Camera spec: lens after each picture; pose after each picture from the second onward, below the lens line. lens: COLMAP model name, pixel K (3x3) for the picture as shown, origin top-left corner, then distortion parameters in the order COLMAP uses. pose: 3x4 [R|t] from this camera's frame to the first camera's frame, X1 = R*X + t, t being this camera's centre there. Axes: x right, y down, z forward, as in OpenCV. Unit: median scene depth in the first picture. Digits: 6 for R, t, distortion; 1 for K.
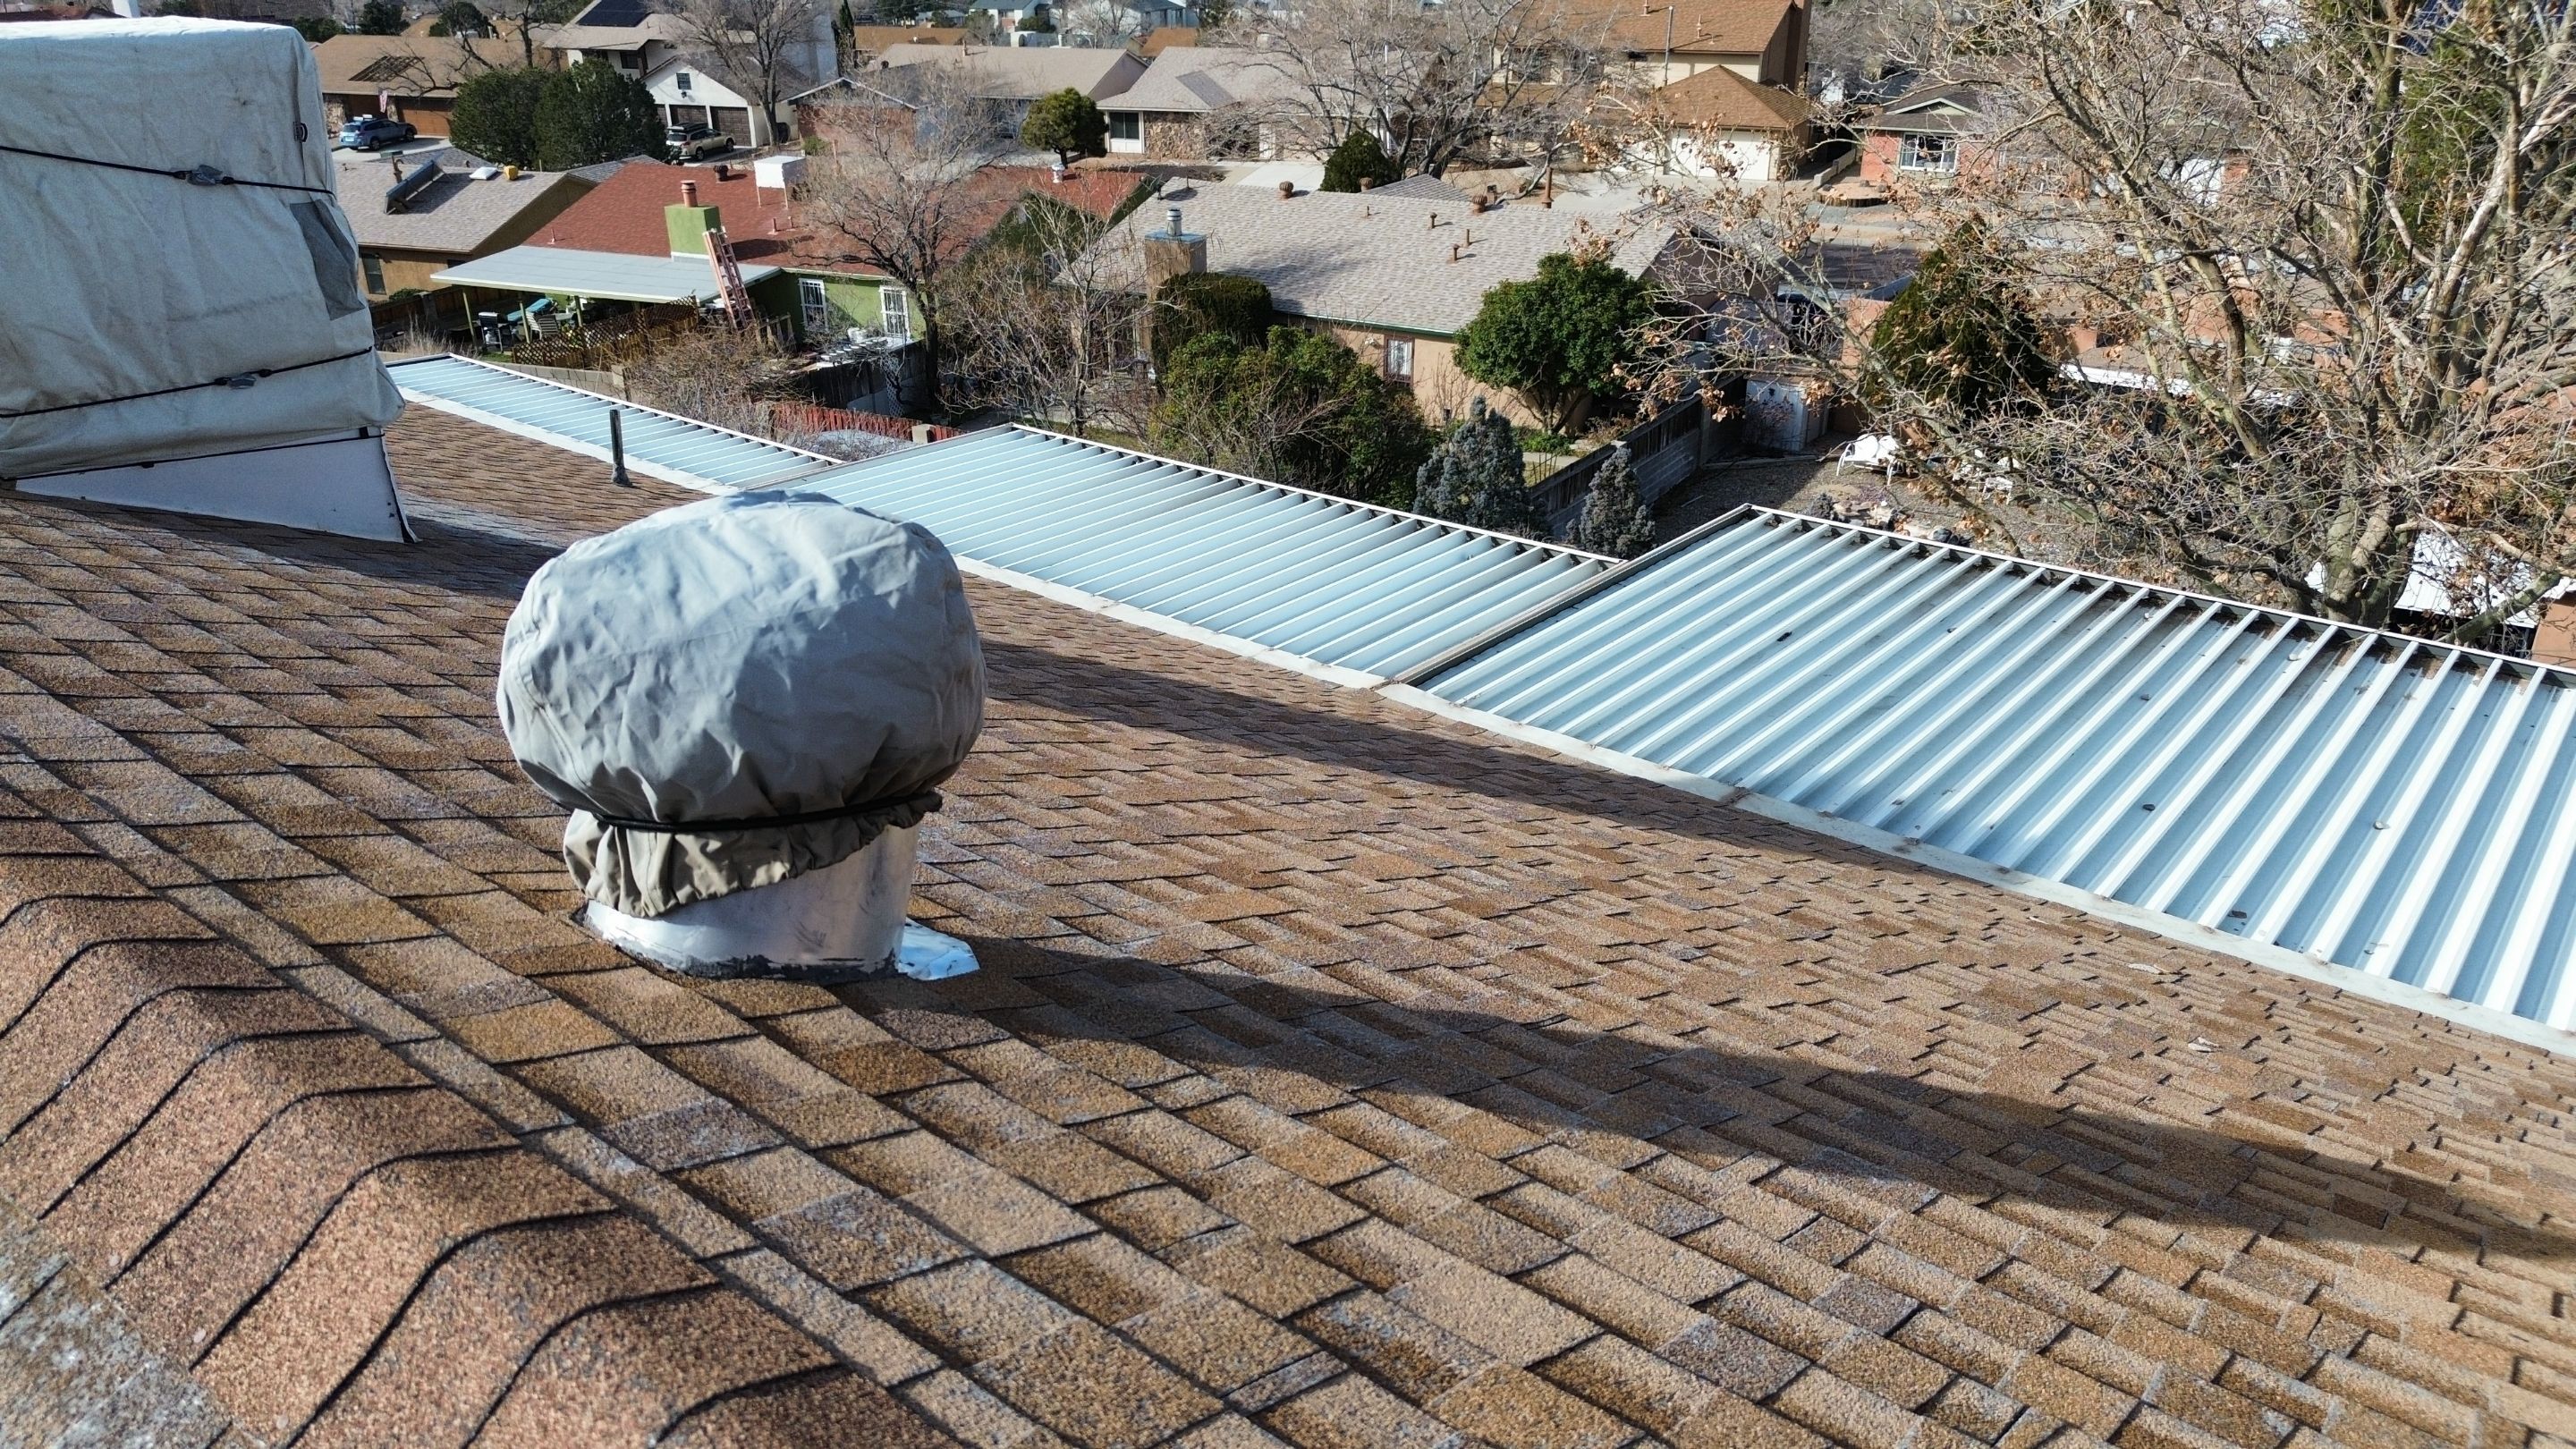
lens RADIAL K [[1844.3, 0, 1288.0], [0, 1844.3, 724.5], [0, 0, 1]] dist [0.047207, -0.000453]
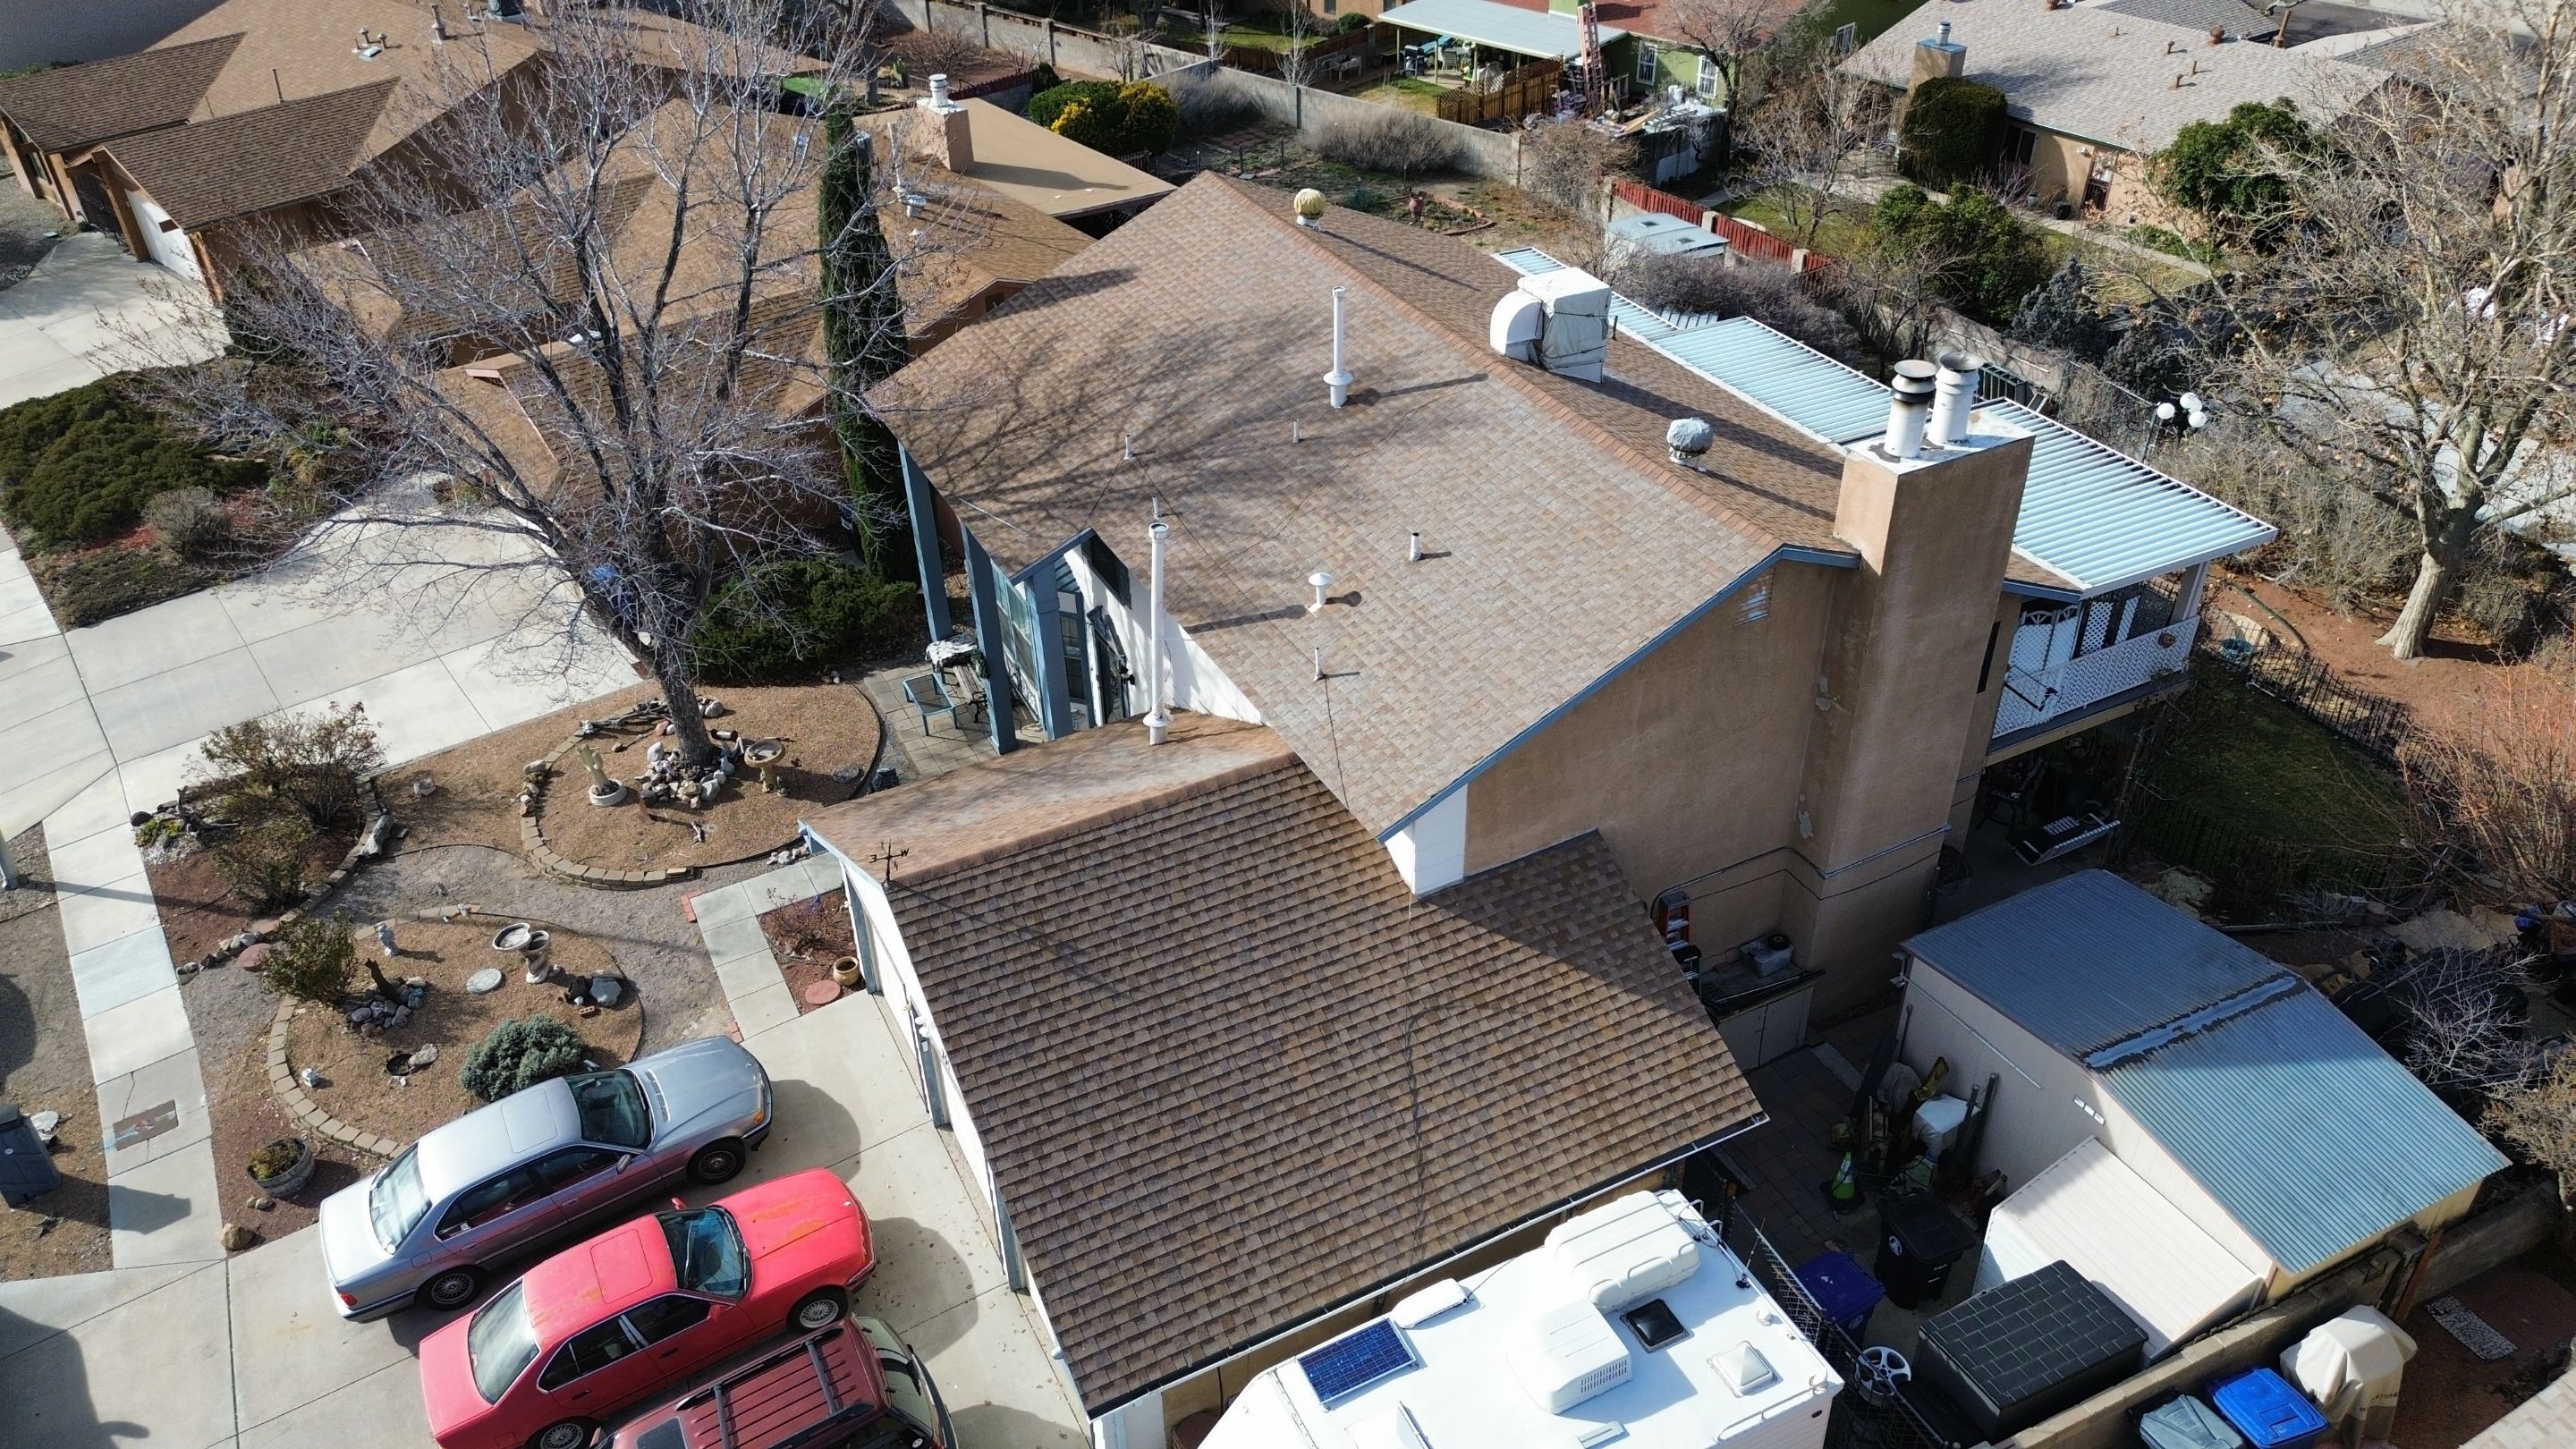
lens RADIAL K [[1844.3, 0, 1288.0], [0, 1844.3, 724.5], [0, 0, 1]] dist [0.047207, -0.000453]
pose [[0.915441, 0.220699, -0.336540, 0.062737], [-0.156206, 0.965517, 0.208271, -0.011843], [0.370900, -0.138090, 0.918349, -0.404296]]
